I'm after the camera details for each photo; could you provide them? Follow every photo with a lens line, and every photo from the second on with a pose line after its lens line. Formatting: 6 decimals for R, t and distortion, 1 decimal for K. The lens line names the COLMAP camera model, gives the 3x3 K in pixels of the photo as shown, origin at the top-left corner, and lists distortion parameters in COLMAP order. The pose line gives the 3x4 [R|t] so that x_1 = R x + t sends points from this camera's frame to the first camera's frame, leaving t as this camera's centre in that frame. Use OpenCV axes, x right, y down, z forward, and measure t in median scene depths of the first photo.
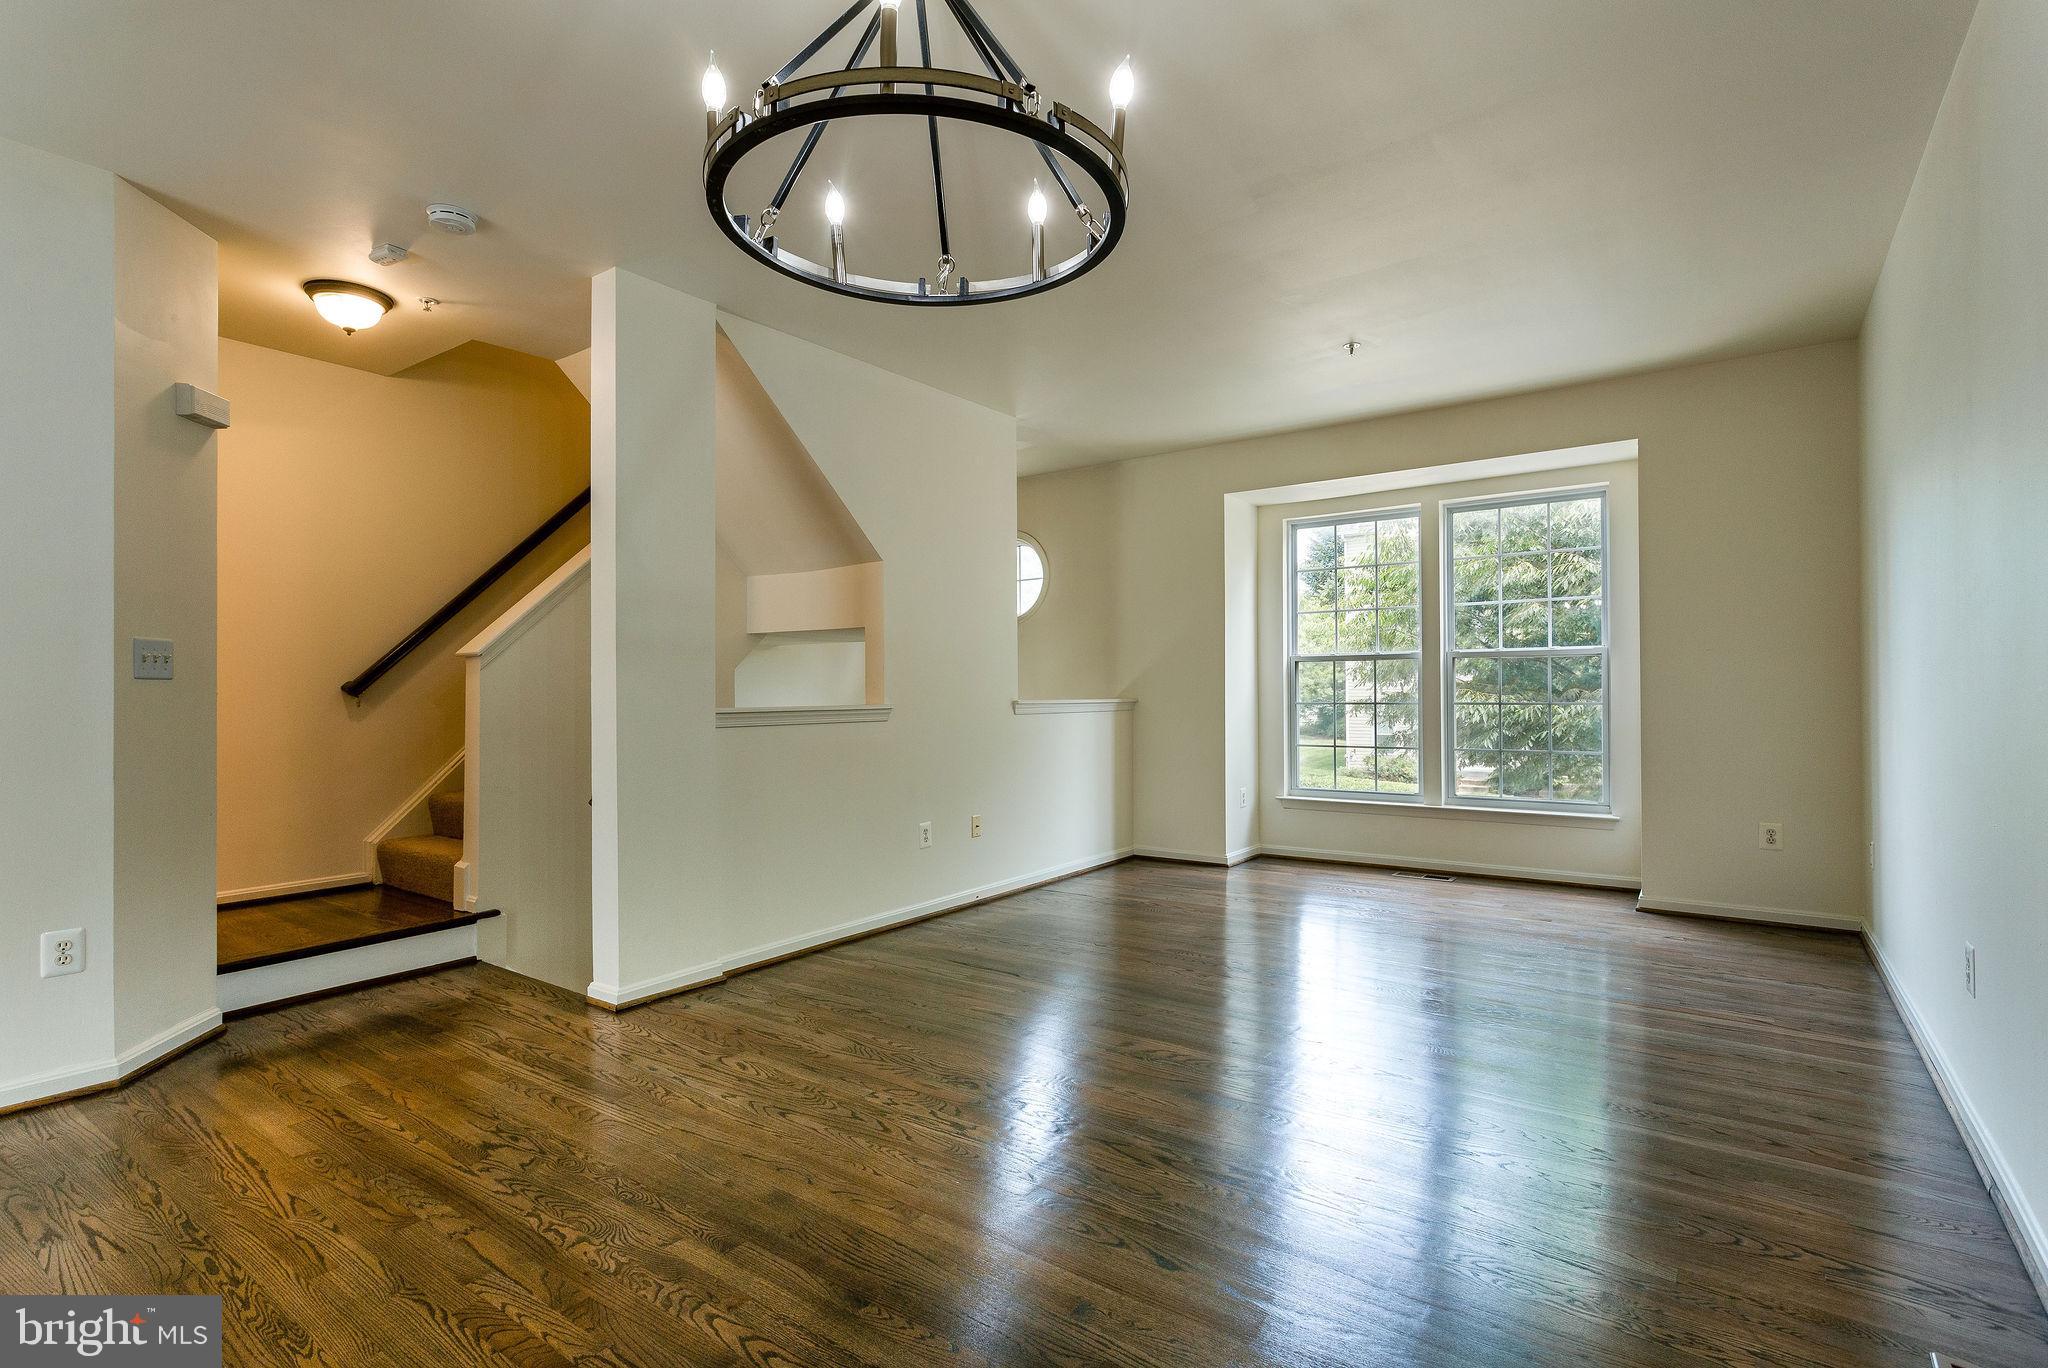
lens RADIAL K [[968.6, 0, 1024.0], [0, 968.6, 684.0], [0, 0, 1]] dist [-0.001330, -0.000459]
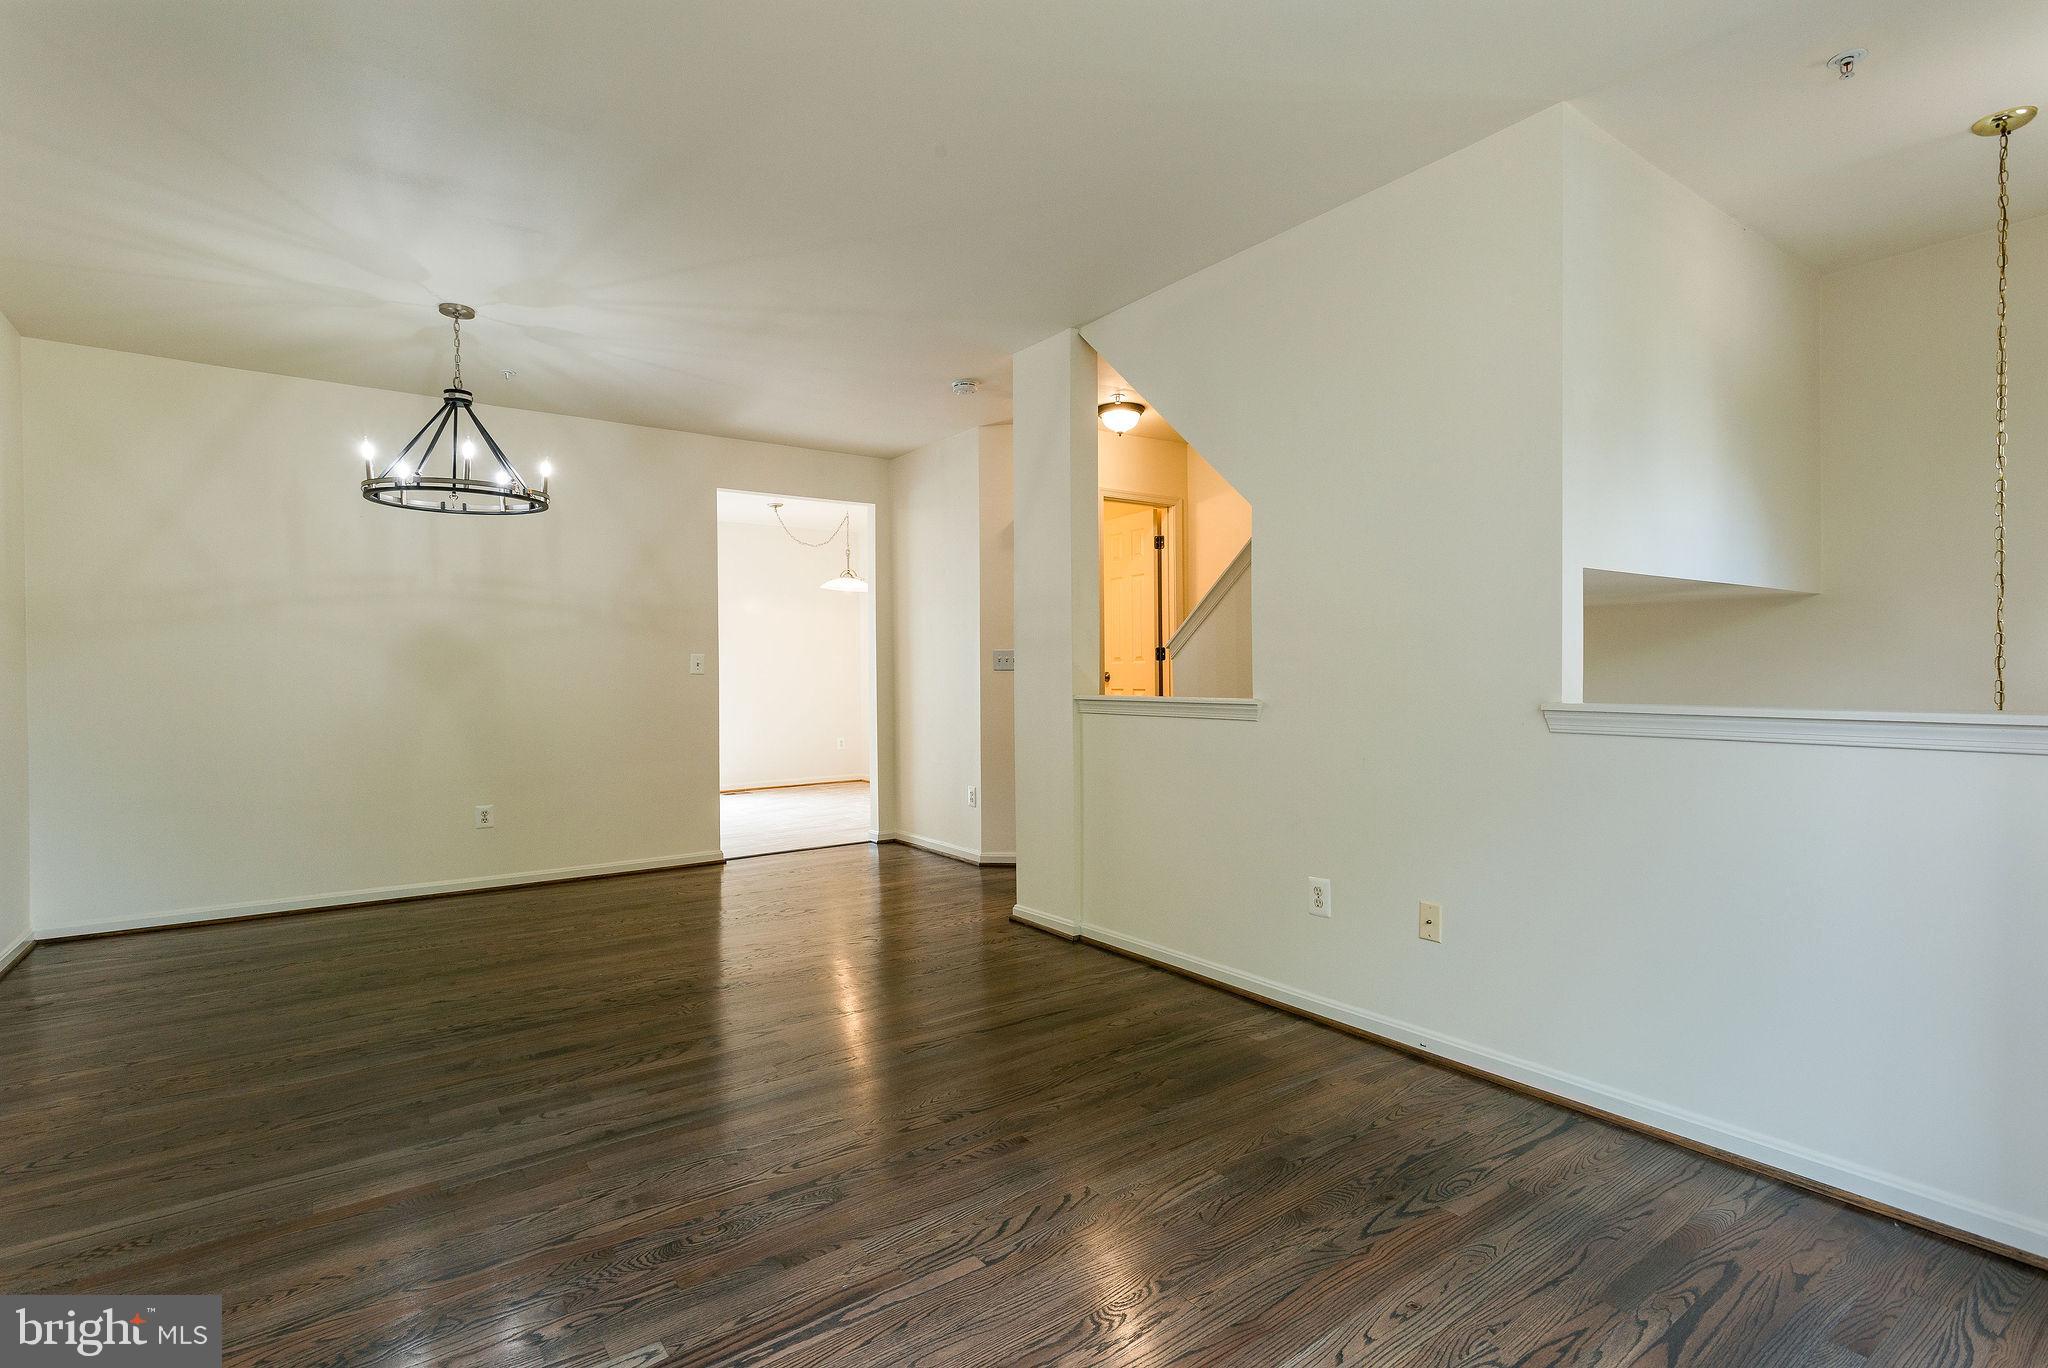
lens RADIAL K [[968.6, 0, 1024.0], [0, 968.6, 684.0], [0, 0, 1]] dist [-0.001330, -0.000459]
pose [[-0.295281, 0.024498, -0.955096, 0.677561], [0.011225, 0.999691, 0.022172, -0.009405], [0.955345, -0.004174, -0.295464, 1.142906]]
